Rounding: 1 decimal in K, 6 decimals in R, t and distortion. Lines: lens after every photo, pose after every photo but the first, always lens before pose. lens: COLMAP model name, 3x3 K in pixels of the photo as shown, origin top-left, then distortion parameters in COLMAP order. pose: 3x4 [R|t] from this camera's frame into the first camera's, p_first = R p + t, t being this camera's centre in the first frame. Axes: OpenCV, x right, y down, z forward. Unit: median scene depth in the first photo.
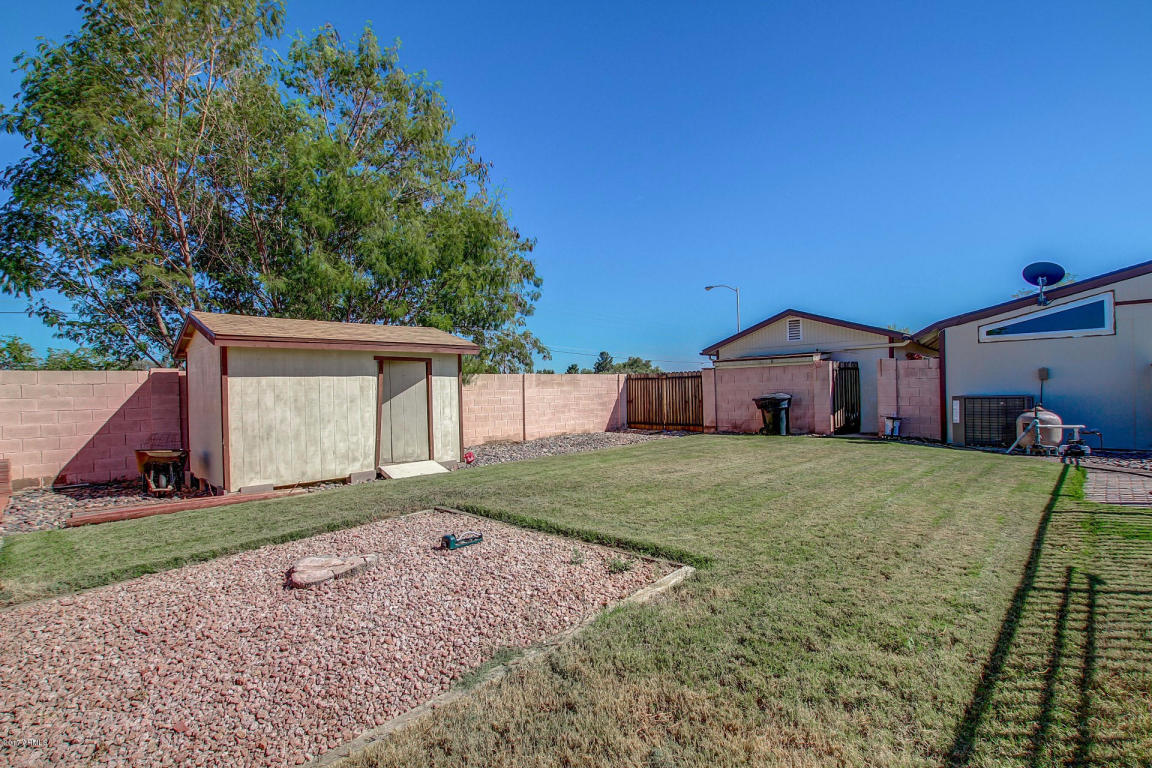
lens RADIAL K [[524.3, 0, 588.7], [0, 524.3, 394.0], [0, 0, 1]] dist [-0.024908, 0.001038]
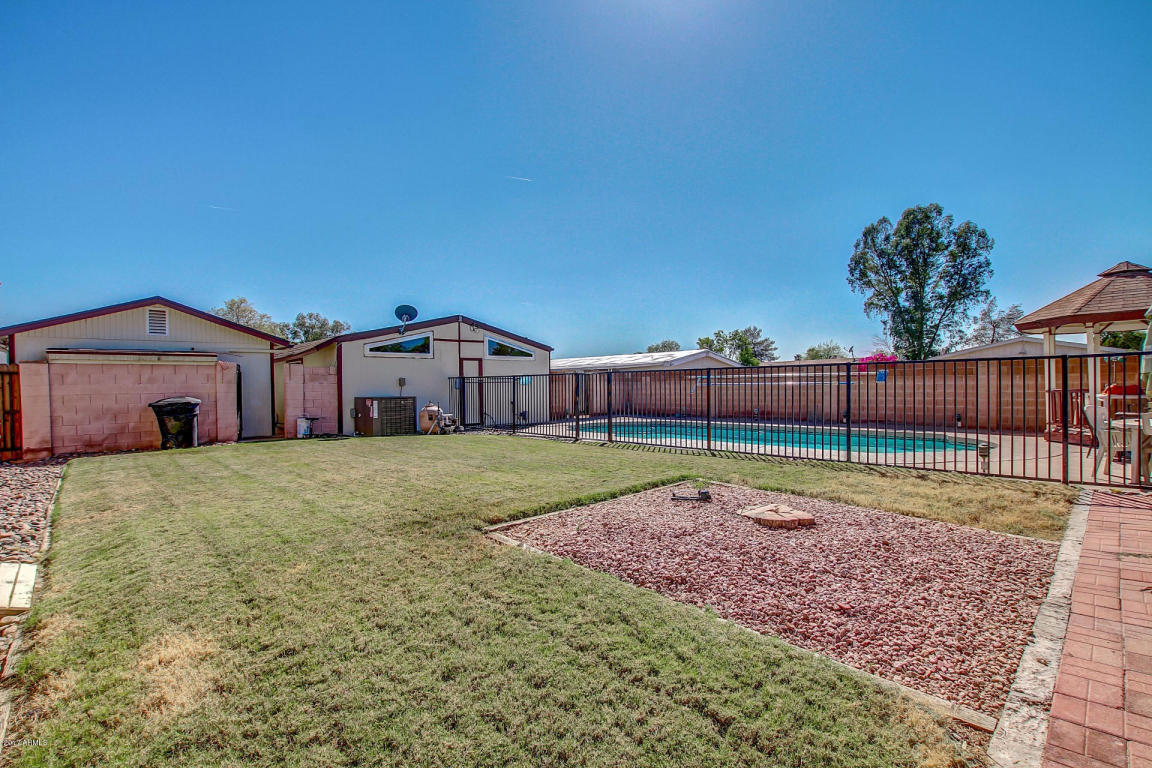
lens RADIAL K [[538.0, 0, 571.4], [0, 538.0, 392.8], [0, 0, 1]] dist [-0.015949, 0.002008]
pose [[0.060560, 0.009868, 0.998116, -0.508804], [0.019246, 0.999754, -0.011051, 0.014816], [-0.997979, 0.019879, 0.060355, 0.377281]]
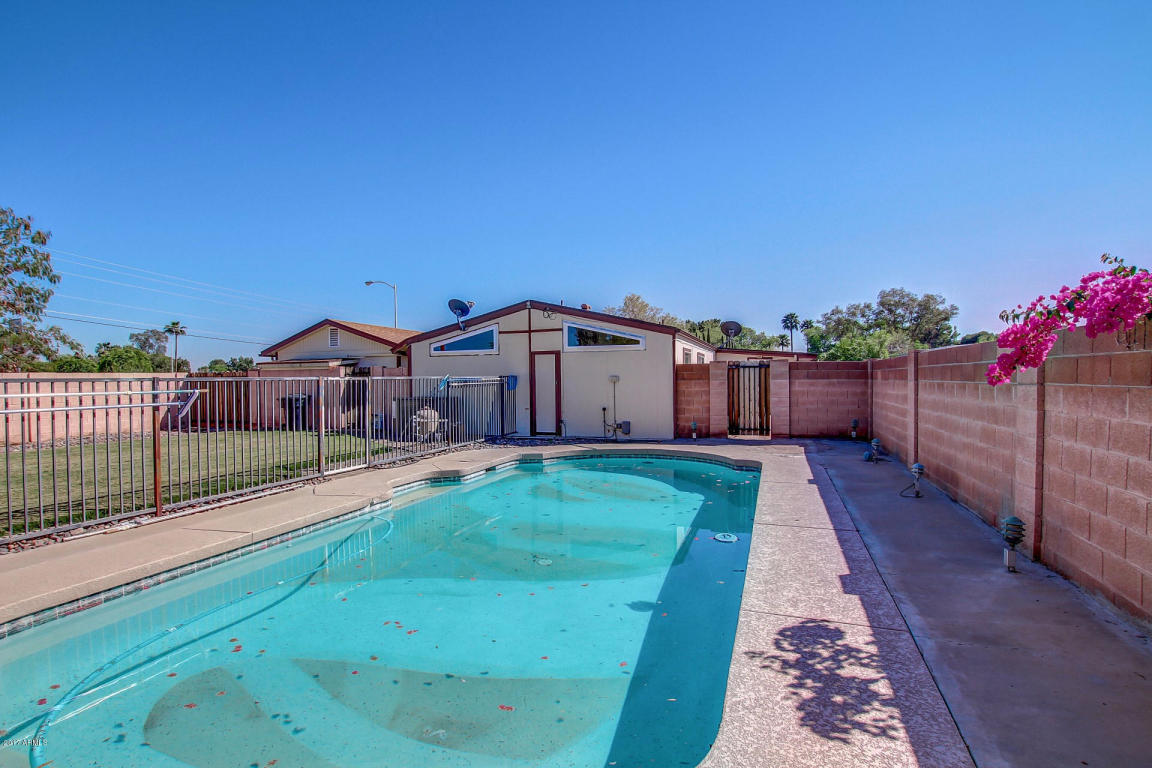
lens RADIAL K [[562.8, 0, 577.1], [0, 562.8, 387.7], [0, 0, 1]] dist [-0.027927, 0.003495]
pose [[0.913808, 0.005572, 0.406109, 0.480818], [-0.006637, 0.999977, 0.001213, -0.022179], [-0.406093, -0.003803, 0.913824, -0.413711]]
